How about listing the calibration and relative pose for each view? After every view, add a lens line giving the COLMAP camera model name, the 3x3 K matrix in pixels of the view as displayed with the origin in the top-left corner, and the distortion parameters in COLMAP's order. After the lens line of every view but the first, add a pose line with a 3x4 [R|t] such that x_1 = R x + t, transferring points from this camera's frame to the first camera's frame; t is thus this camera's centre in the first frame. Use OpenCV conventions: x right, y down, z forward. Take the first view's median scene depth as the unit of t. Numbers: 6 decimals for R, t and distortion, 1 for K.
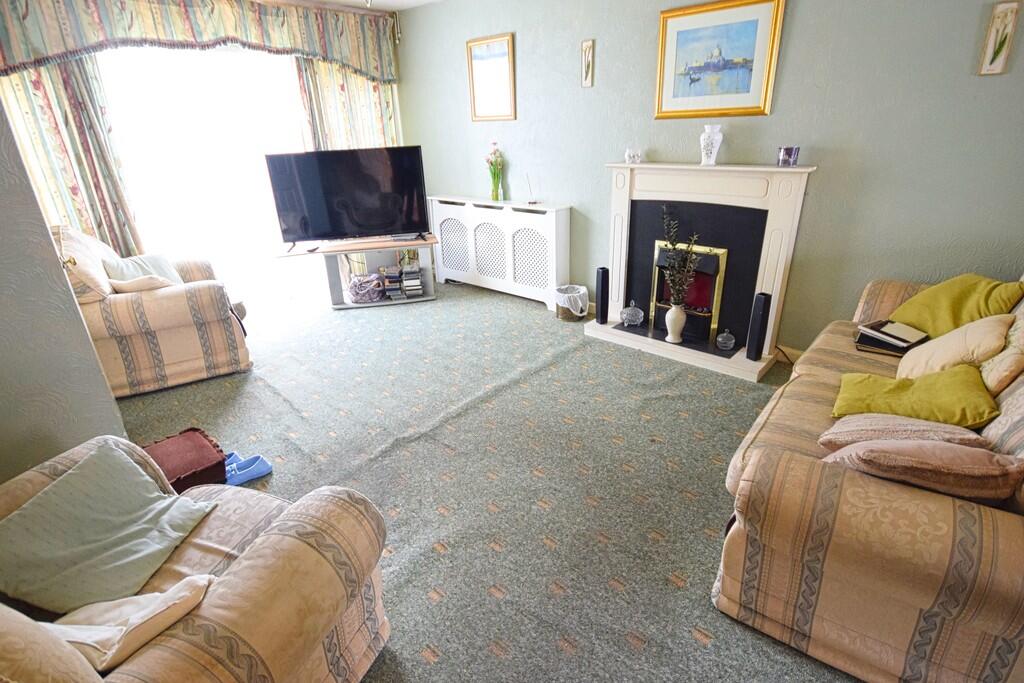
lens RADIAL K [[500.2, 0, 507.3], [0, 500.2, 337.7], [0, 0, 1]] dist [0.021045, -0.015409]
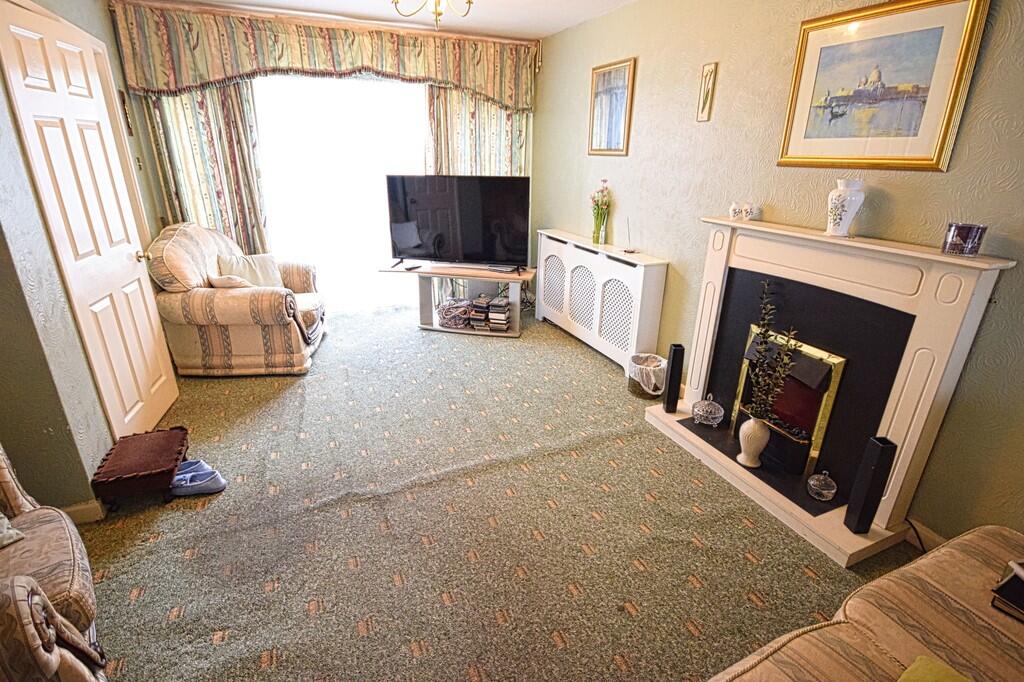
lens RADIAL K [[483.8, 0, 497.3], [0, 483.8, 342.4], [0, 0, 1]] dist [0.004867, -0.000027]
pose [[0.911389, 0.195064, -0.362382, 0.206045], [-0.205289, 0.978645, 0.010487, -0.092183], [0.356689, 0.064835, 0.931971, 0.181739]]
